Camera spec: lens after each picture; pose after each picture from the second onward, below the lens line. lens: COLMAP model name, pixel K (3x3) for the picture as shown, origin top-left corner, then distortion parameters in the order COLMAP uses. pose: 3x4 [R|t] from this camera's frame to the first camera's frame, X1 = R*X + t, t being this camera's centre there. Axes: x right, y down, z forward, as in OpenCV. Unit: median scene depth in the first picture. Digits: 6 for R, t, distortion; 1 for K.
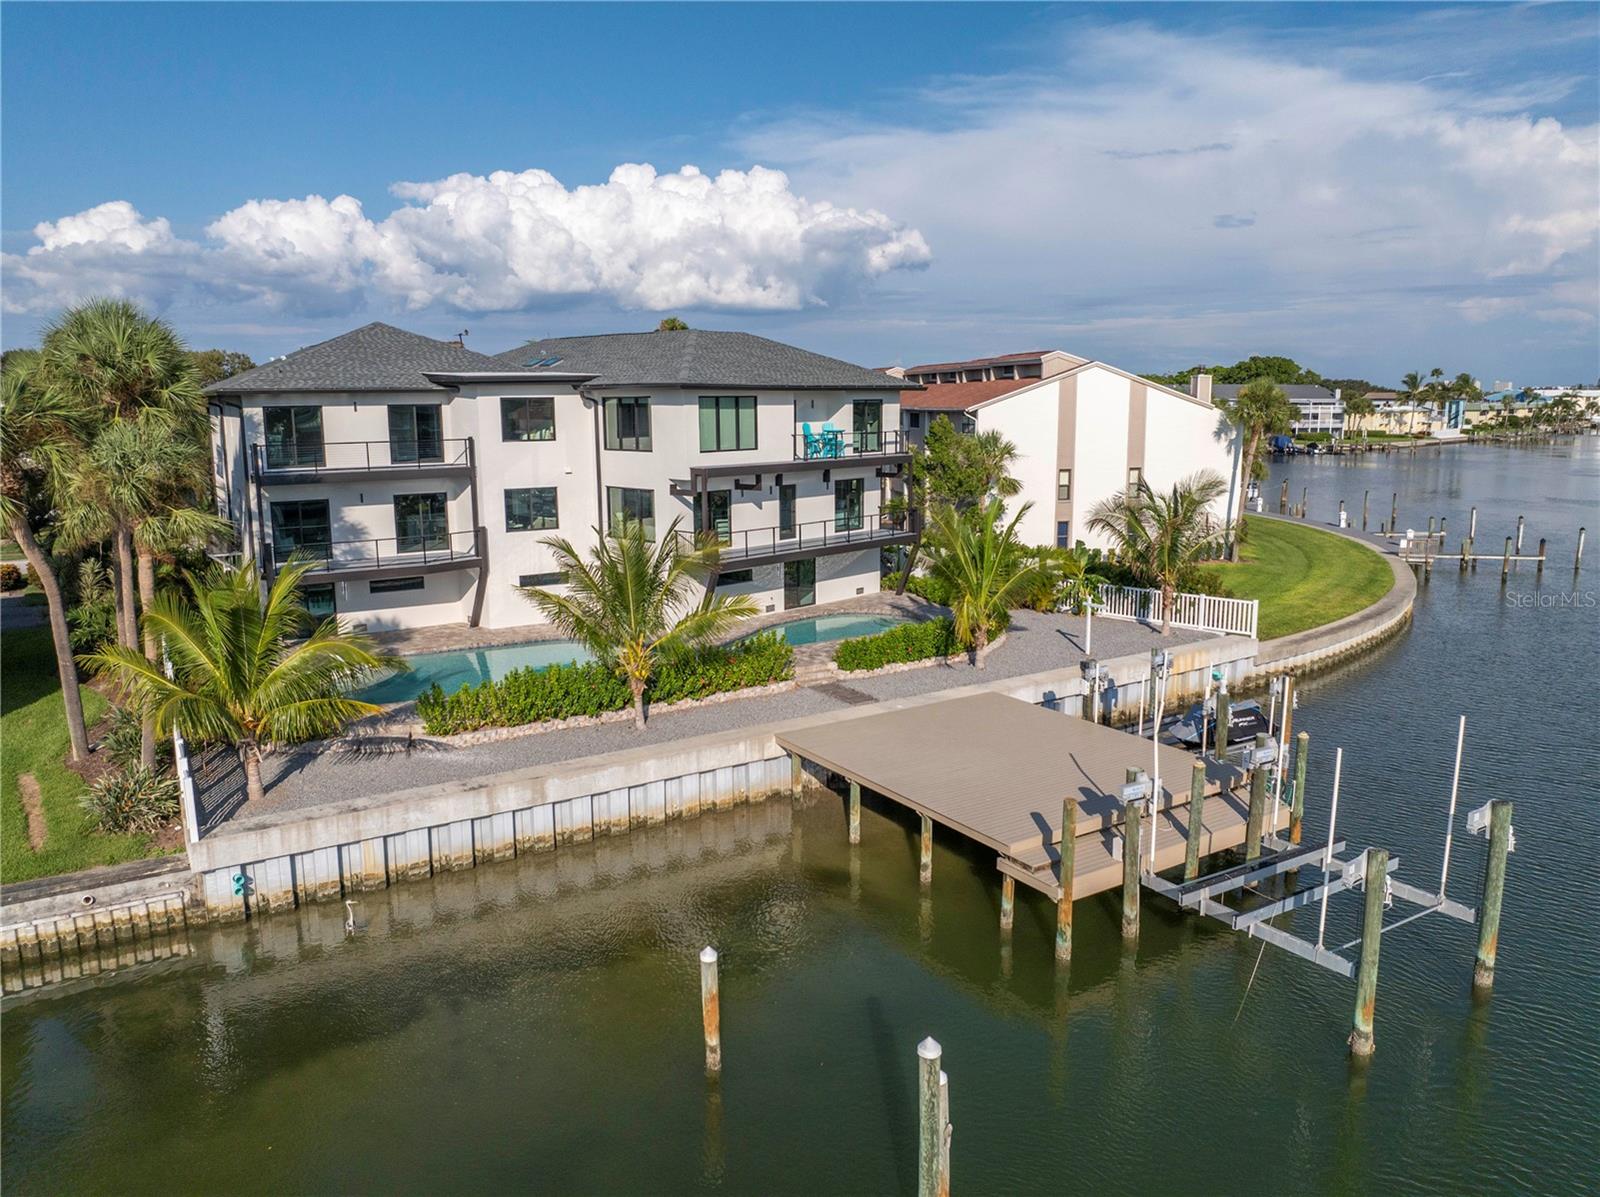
lens RADIAL K [[1118.2, 0, 800.0], [0, 1118.2, 598.5], [0, 0, 1]] dist [-0.045057, 0.004829]
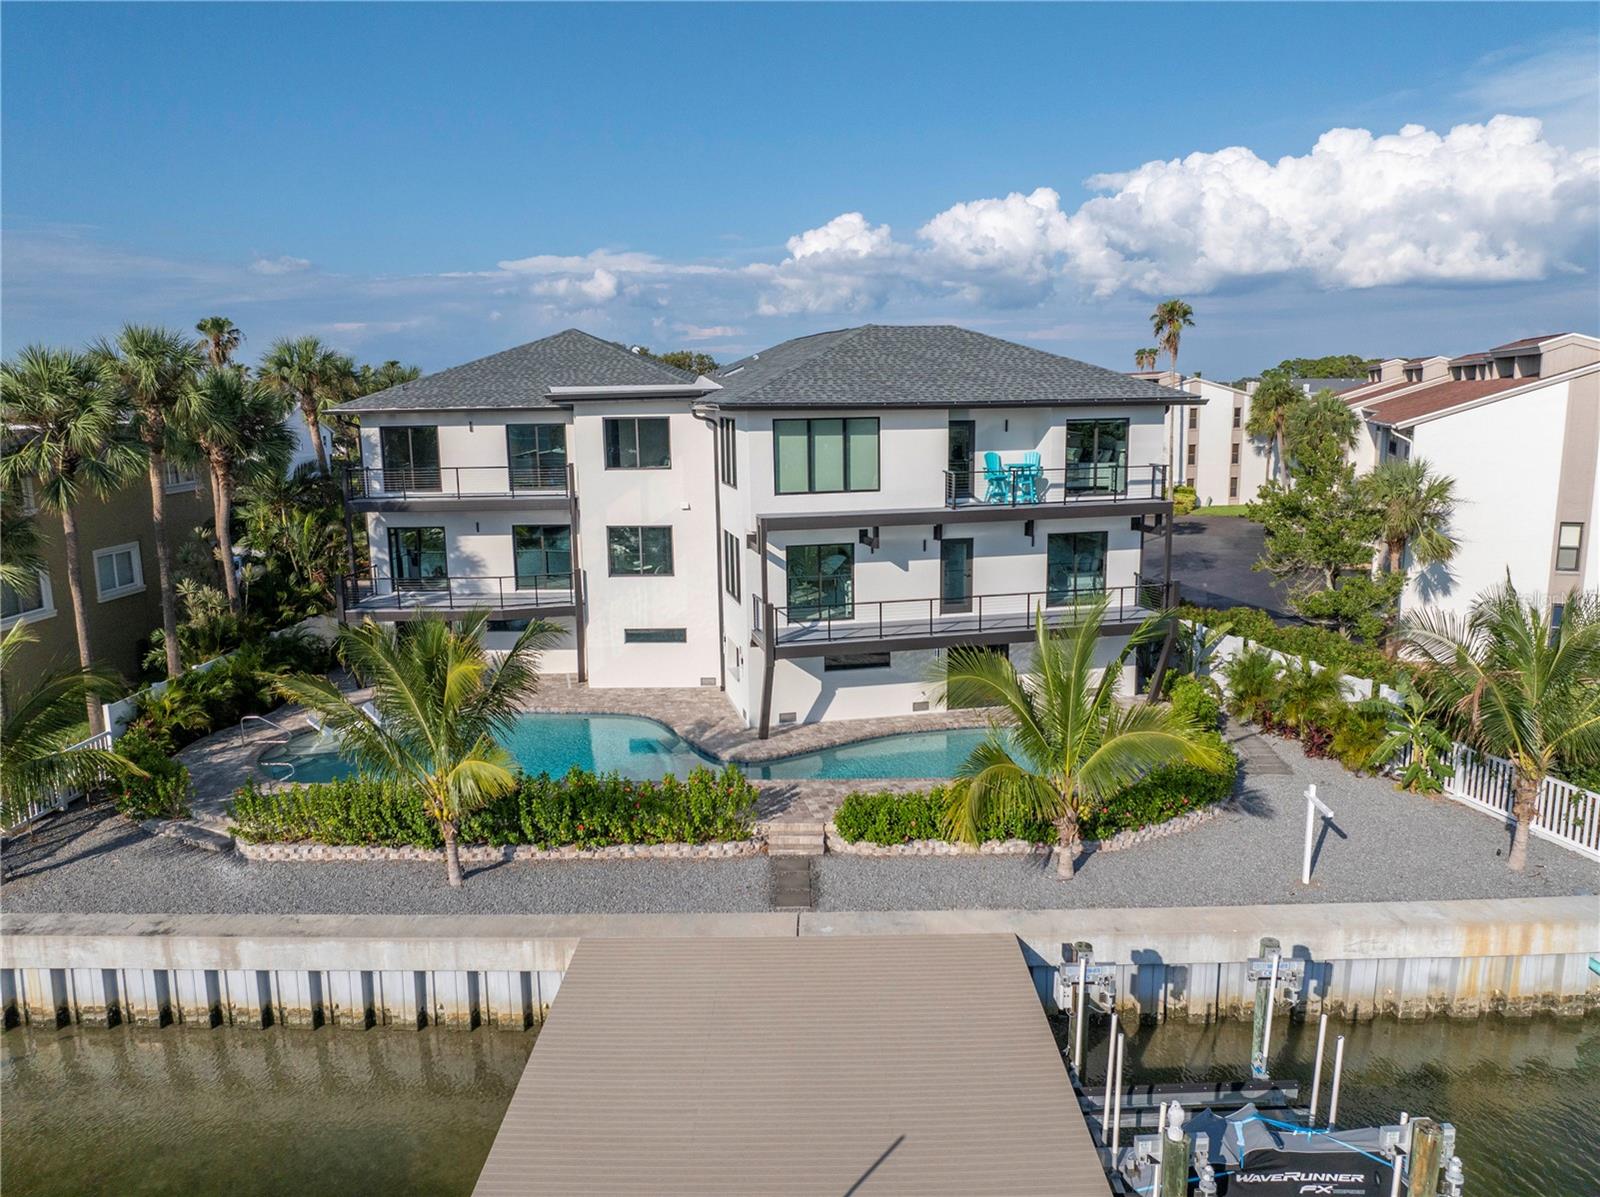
lens RADIAL K [[1118.2, 0, 800.0], [0, 1118.2, 598.5], [0, 0, 1]] dist [-0.045057, 0.004829]
pose [[0.836466, 0.092826, -0.540100, 0.316530], [-0.086644, 0.995555, 0.036916, -0.087437], [0.541126, 0.015917, 0.840791, 0.371437]]
